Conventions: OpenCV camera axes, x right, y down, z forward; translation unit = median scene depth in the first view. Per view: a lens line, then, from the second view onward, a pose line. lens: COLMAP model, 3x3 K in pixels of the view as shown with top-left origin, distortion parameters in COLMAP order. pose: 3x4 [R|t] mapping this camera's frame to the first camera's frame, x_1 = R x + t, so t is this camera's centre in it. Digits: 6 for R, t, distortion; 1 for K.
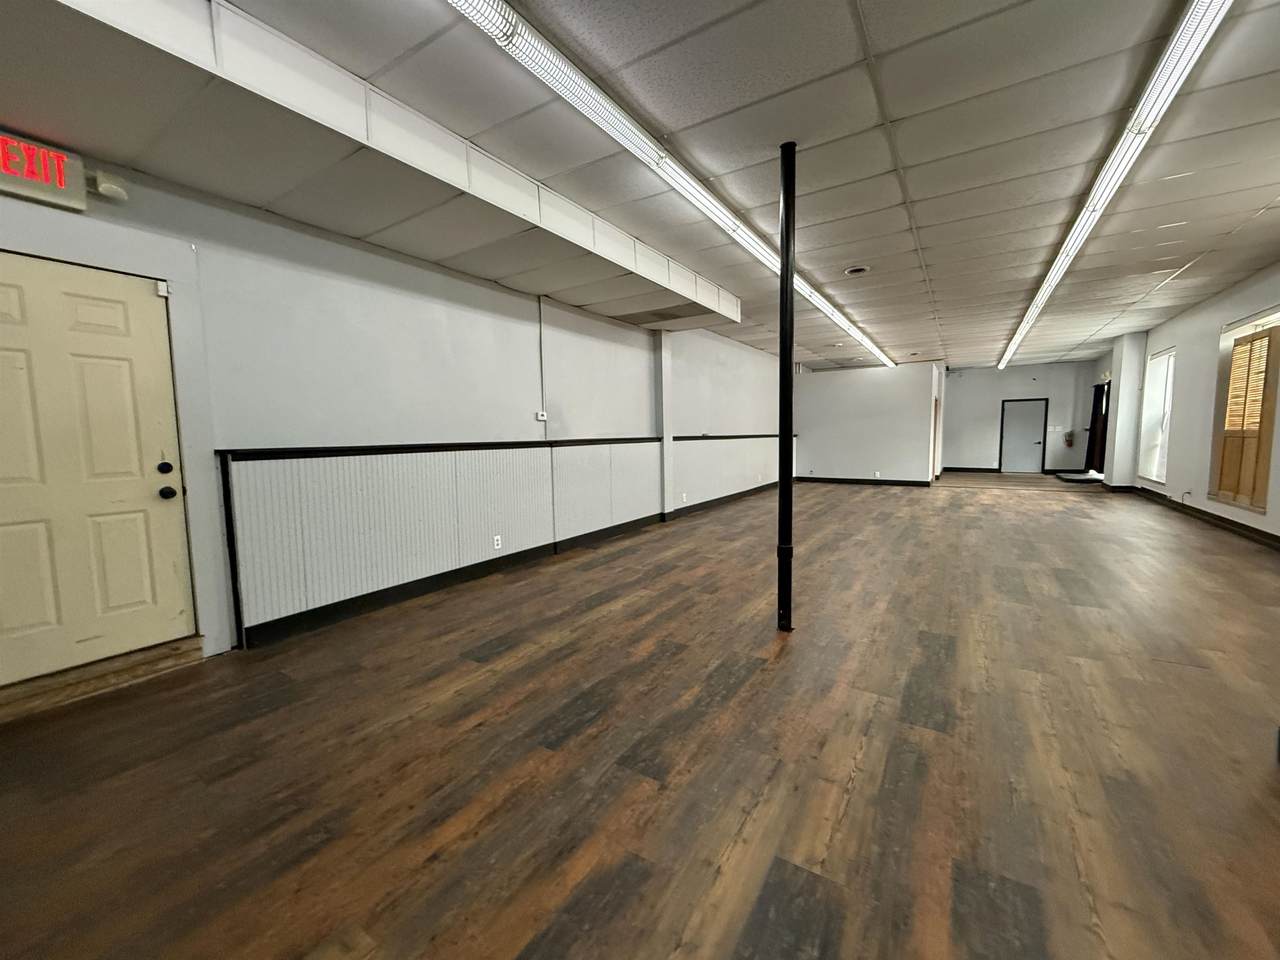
lens RADIAL K [[508.1, 0, 636.3], [0, 508.1, 482.5], [0, 0, 1]] dist [0.001137, 0.000115]
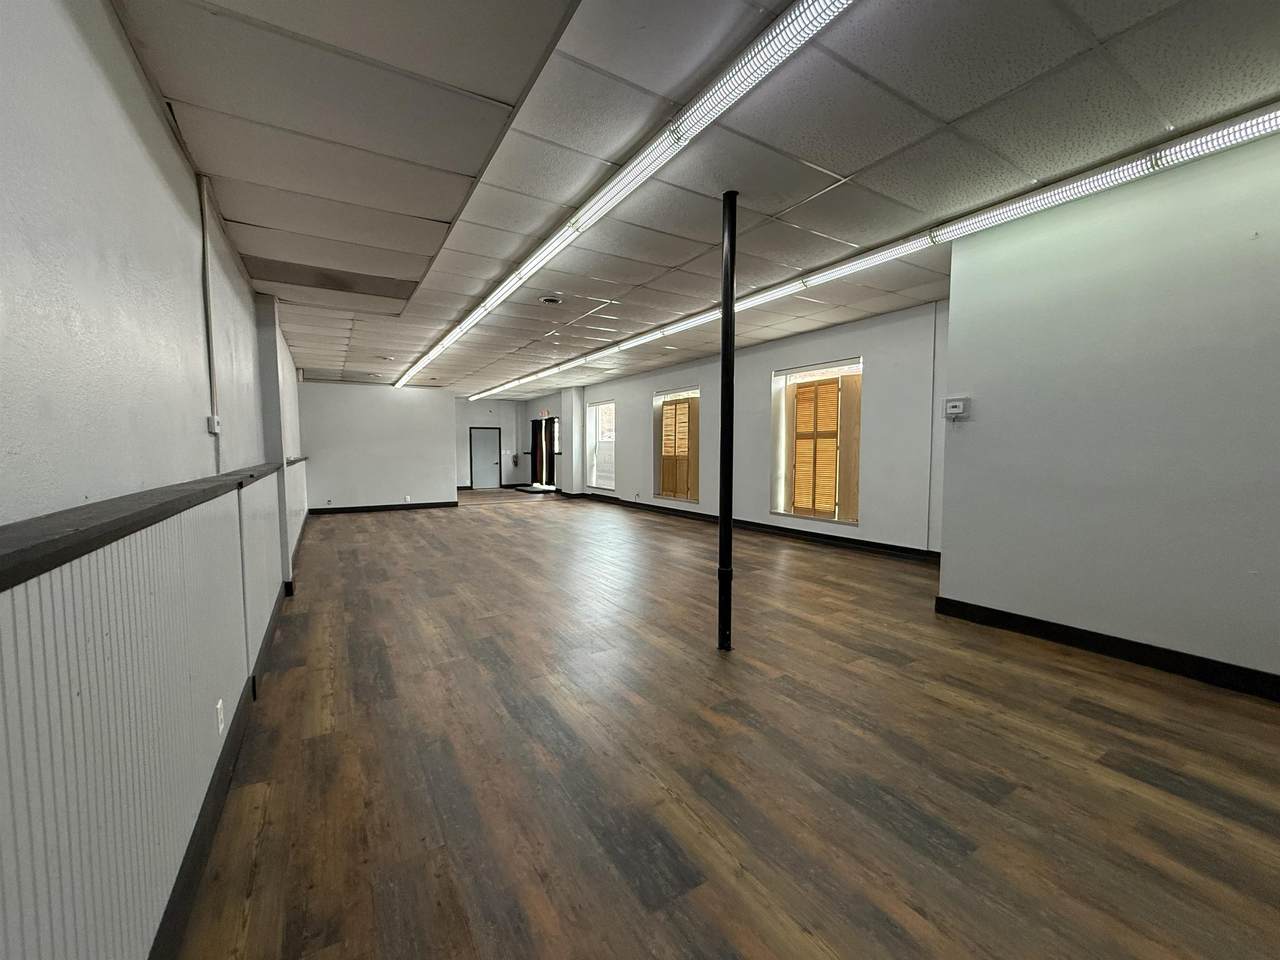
lens RADIAL K [[508.1, 0, 638.6], [0, 508.1, 479.7], [0, 0, 1]] dist [0.001137, 0.000115]
pose [[0.430059, -0.041934, 0.901826, -0.722393], [0.083006, 0.996526, 0.006754, -0.079358], [-0.898977, 0.071953, 0.432046, 0.701338]]
